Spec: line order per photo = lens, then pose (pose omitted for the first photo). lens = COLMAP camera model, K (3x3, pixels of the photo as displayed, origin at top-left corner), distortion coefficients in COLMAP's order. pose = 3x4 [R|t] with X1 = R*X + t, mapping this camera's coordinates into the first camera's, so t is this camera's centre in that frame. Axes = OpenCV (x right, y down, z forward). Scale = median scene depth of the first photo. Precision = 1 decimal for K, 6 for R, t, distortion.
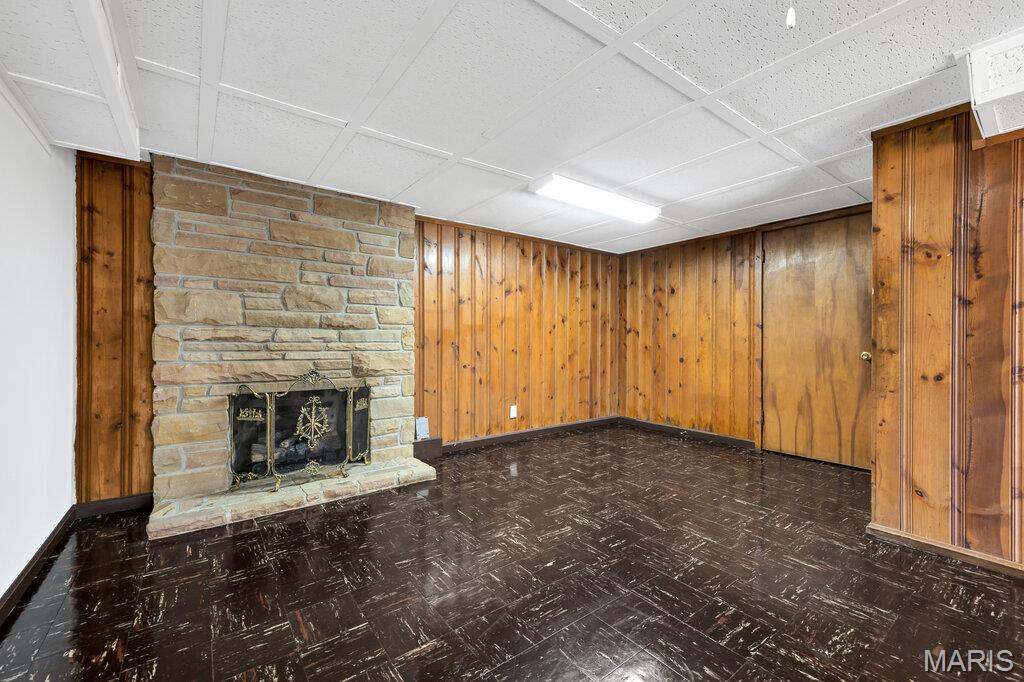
lens RADIAL K [[415.6, 0, 510.9], [0, 415.6, 344.1], [0, 0, 1]] dist [0.008101, -0.000860]
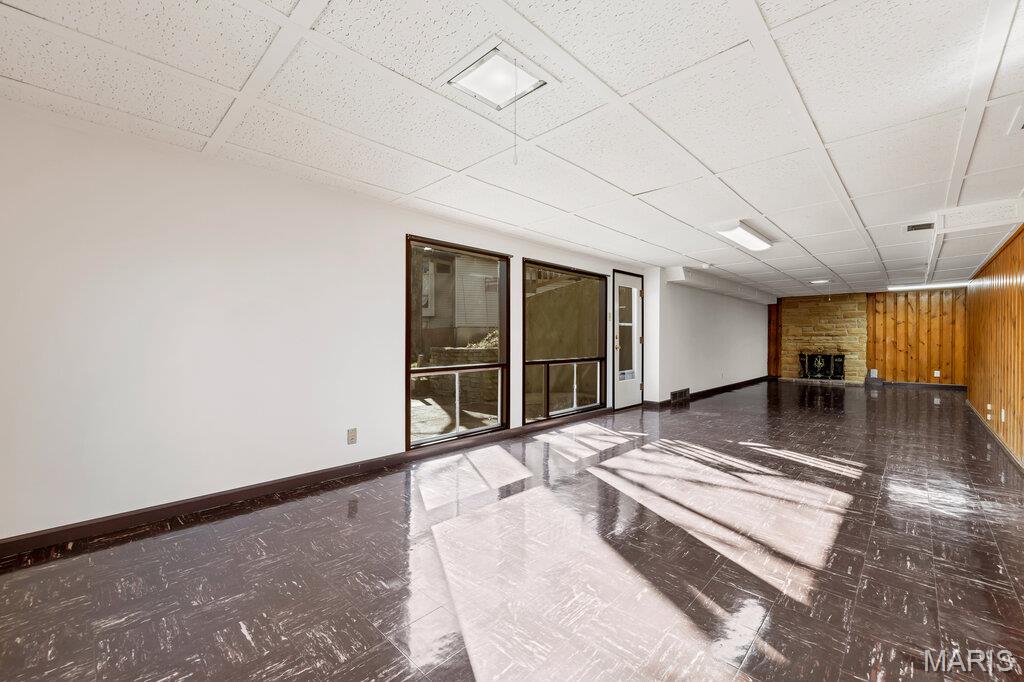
lens RADIAL K [[415.6, 0, 511.4], [0, 415.6, 343.7], [0, 0, 1]] dist [0.008101, -0.000860]
pose [[0.158425, 0.007482, -0.987343, 2.399267], [-0.004115, 0.999968, 0.006917, 0.008685], [0.987362, 0.002968, 0.158451, -1.981573]]
